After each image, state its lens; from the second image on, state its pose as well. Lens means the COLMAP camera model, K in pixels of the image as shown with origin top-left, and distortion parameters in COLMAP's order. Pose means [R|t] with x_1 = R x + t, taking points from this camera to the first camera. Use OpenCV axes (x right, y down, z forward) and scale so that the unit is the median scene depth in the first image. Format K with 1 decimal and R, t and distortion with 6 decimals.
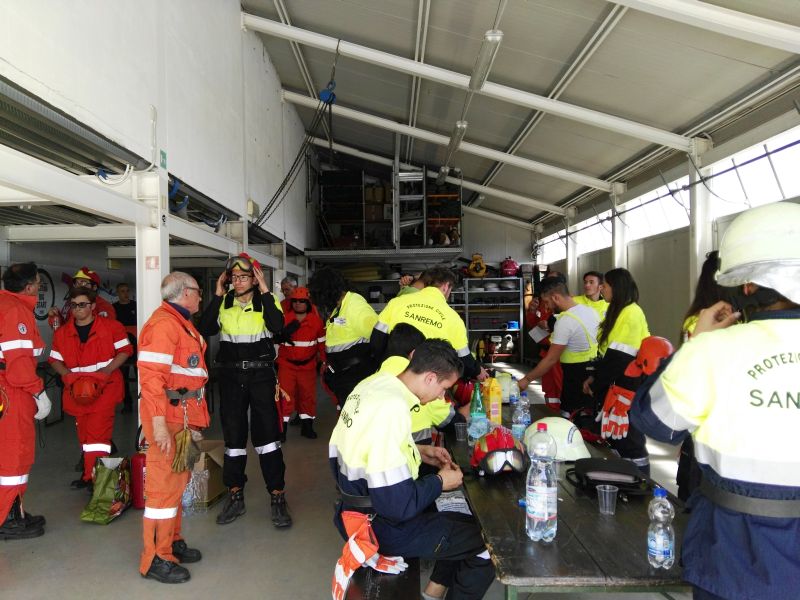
lens RADIAL K [[663.7, 0, 400.0], [0, 663.7, 300.0], [0, 0, 1]] dist [0.133750, -0.003100]
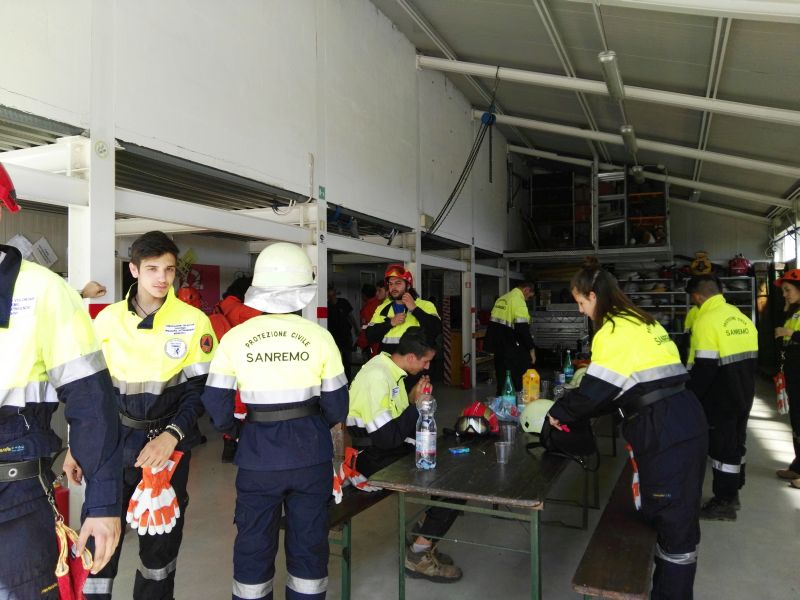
lens RADIAL K [[663.7, 0, 400.0], [0, 663.7, 300.0], [0, 0, 1]] dist [0.133750, -0.003100]
pose [[0.924628, 0.012574, -0.380664, 0.110571], [-0.010876, 0.999919, 0.006612, -0.003879], [0.380717, -0.001973, 0.924690, -0.051915]]
